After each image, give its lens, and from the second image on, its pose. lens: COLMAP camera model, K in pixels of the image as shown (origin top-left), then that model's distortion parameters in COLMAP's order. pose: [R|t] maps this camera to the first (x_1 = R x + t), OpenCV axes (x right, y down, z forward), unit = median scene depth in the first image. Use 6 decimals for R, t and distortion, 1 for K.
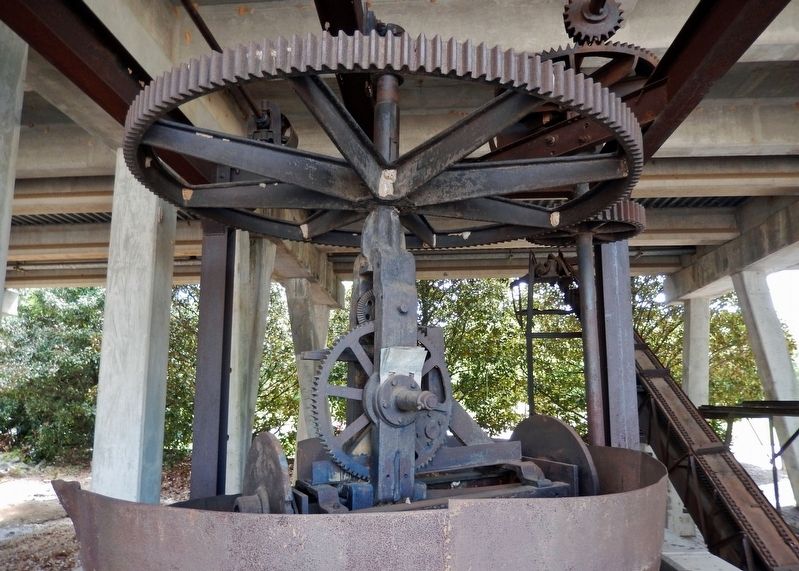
lens RADIAL K [[605.7, 0, 401.4], [0, 605.7, 285.6], [0, 0, 1]] dist [0.004724, 0.001094]
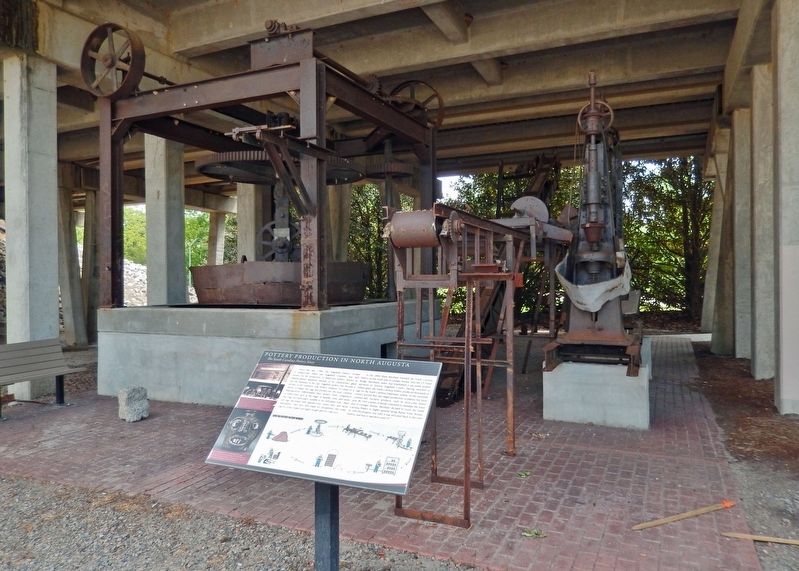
lens RADIAL K [[605.7, 0, 398.8], [0, 605.7, 284.1], [0, 0, 1]] dist [0.004724, 0.001094]
pose [[0.922119, 0.001321, -0.386904, 0.641112], [0.074171, 0.980844, 0.180124, -0.048519], [0.379731, -0.194793, 0.904356, -0.607222]]
